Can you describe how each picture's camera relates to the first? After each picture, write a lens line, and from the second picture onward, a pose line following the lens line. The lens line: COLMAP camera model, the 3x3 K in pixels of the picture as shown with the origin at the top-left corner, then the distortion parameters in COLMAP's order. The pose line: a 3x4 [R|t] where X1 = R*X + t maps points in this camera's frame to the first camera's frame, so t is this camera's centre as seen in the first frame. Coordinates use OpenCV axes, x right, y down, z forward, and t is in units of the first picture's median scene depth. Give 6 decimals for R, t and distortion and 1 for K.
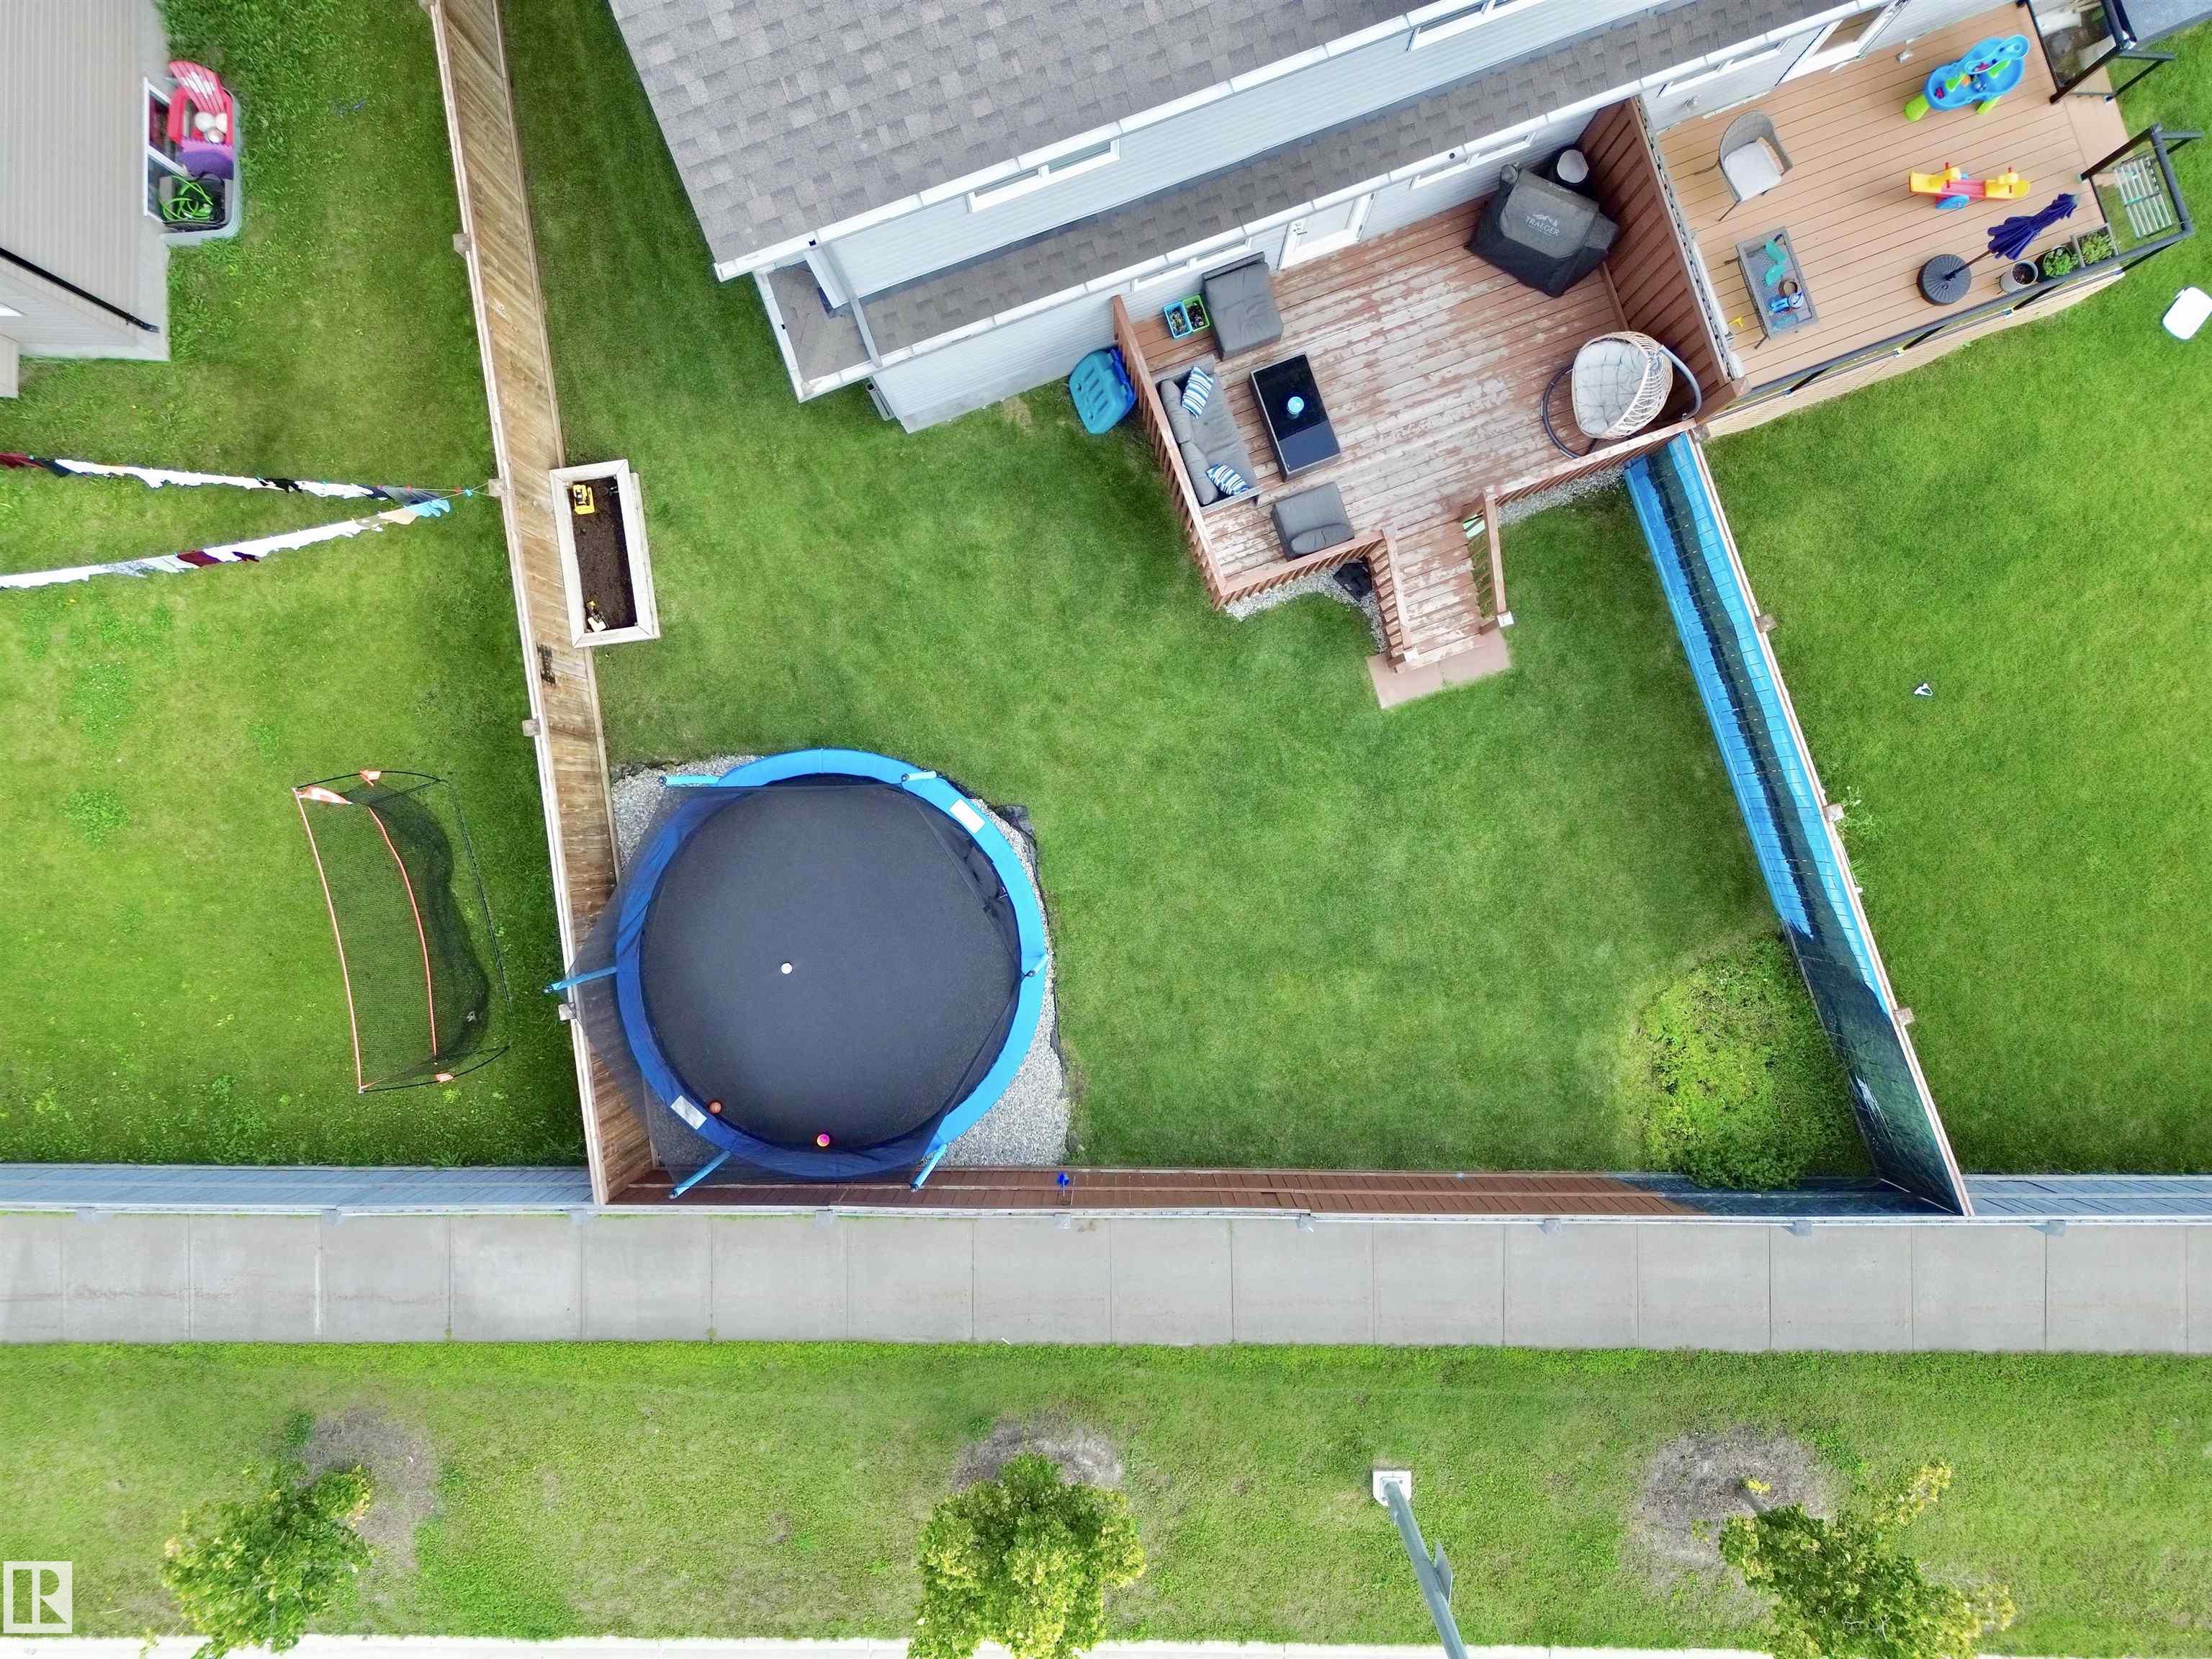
lens RADIAL K [[1563.6, 0, 1099.5], [0, 1563.6, 824.6], [0, 0, 1]] dist [0.059325, -0.046994]
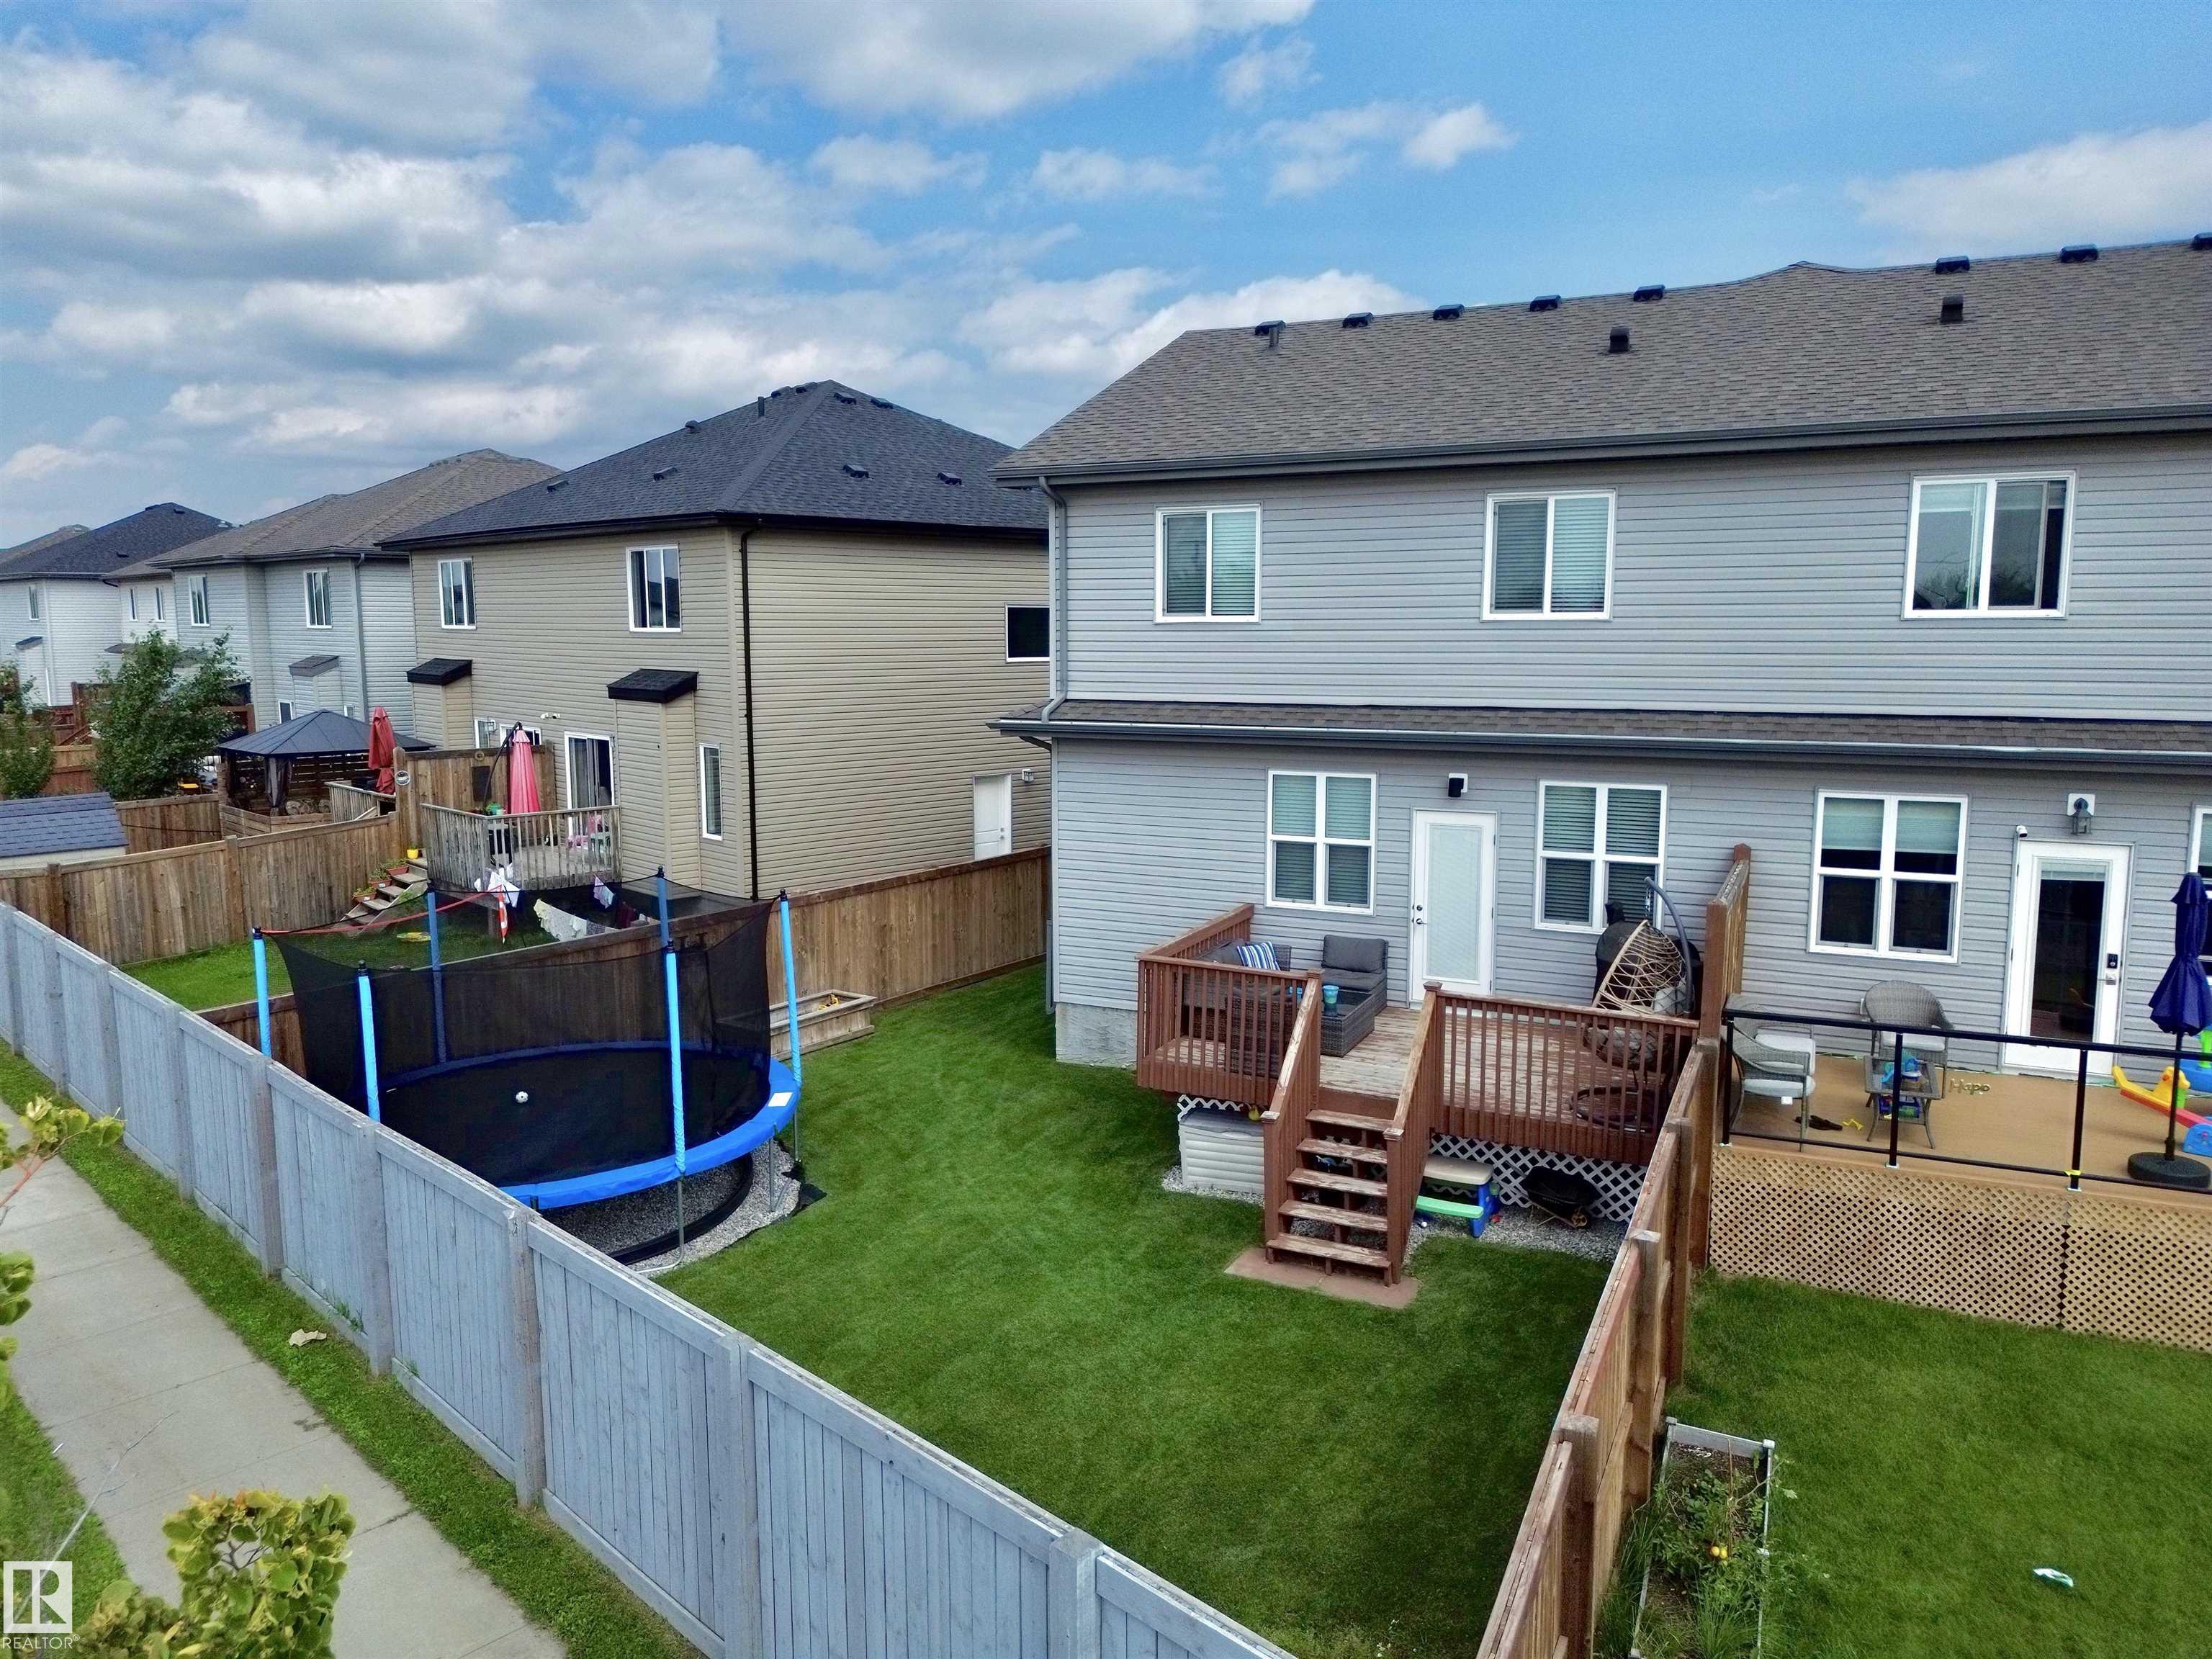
lens RADIAL K [[1563.6, 0, 1096.5], [0, 1563.6, 822.9], [0, 0, 1]] dist [0.059325, -0.046994]
pose [[0.701939, 0.116191, -0.702696, 0.631699], [-0.712136, 0.097905, -0.695181, 0.459372], [-0.011976, 0.988390, 0.151467, 0.681232]]
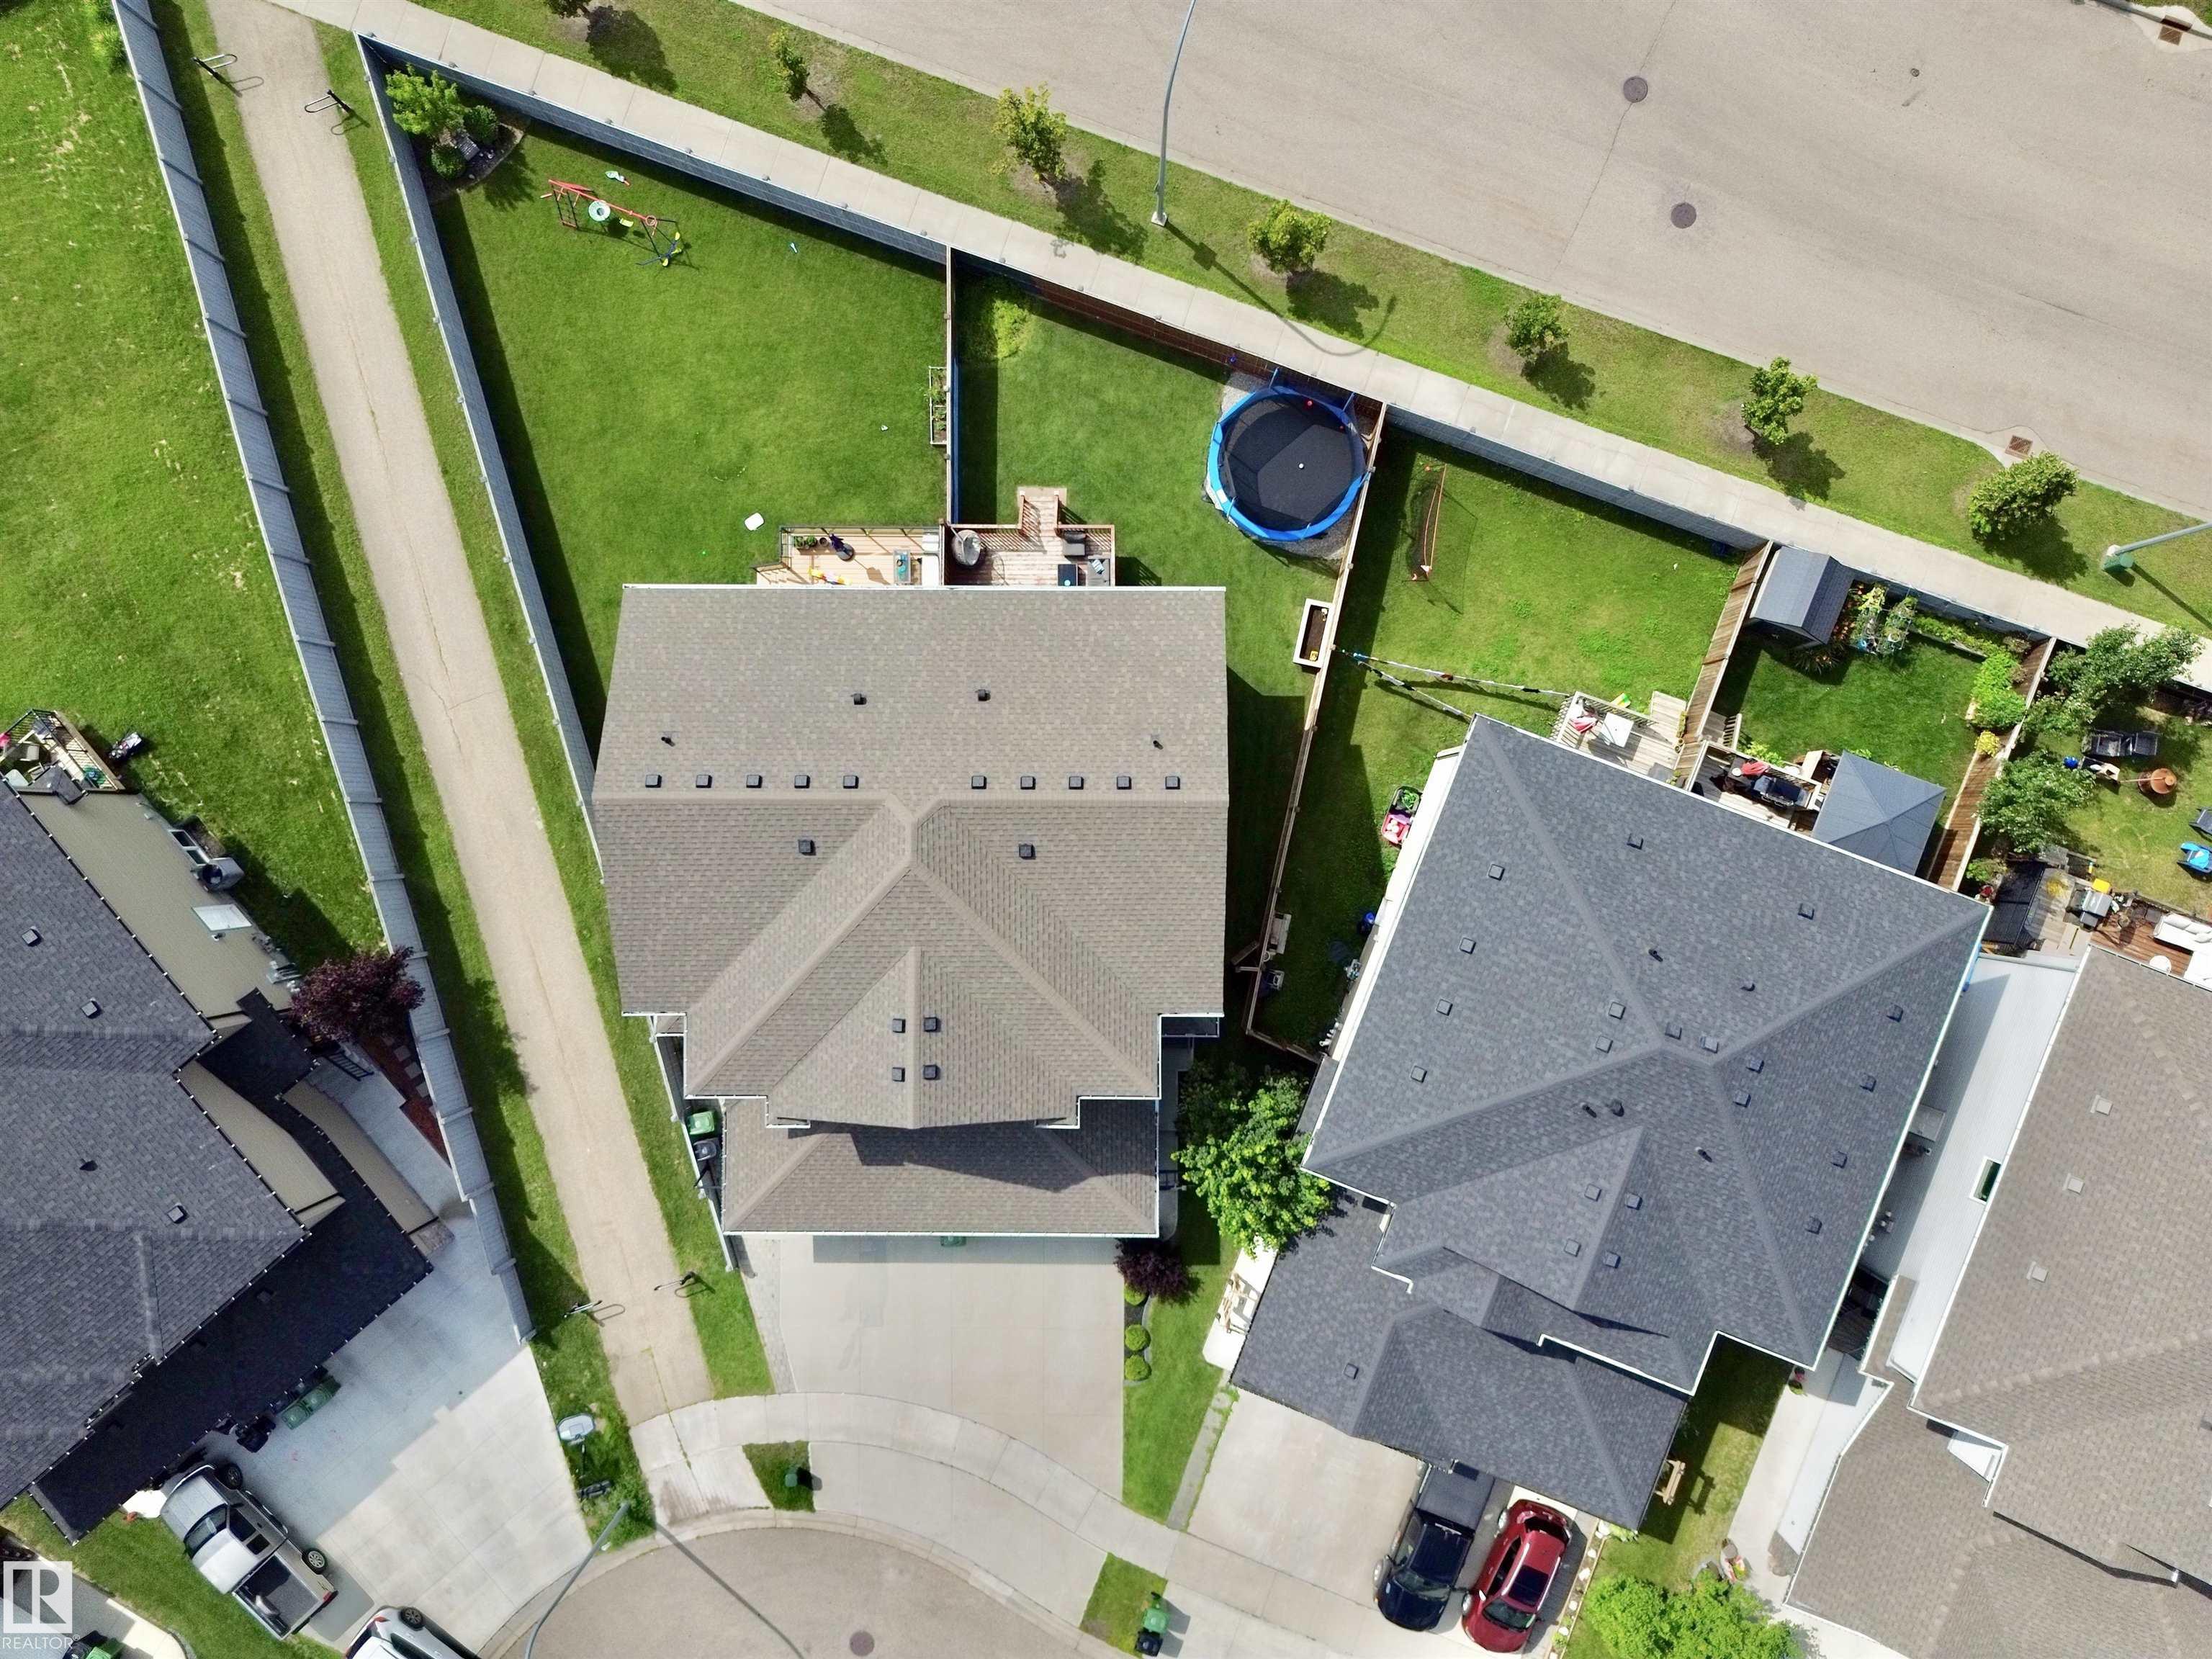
lens RADIAL K [[1563.6, 0, 1112.9], [0, 1563.6, 831.3], [0, 0, 1]] dist [0.059325, -0.046994]
pose [[-0.940138, -0.339222, 0.032704, -0.190215], [0.339354, -0.940657, -0.001609, -0.607677], [0.031309, 0.009586, 0.999464, -1.738472]]
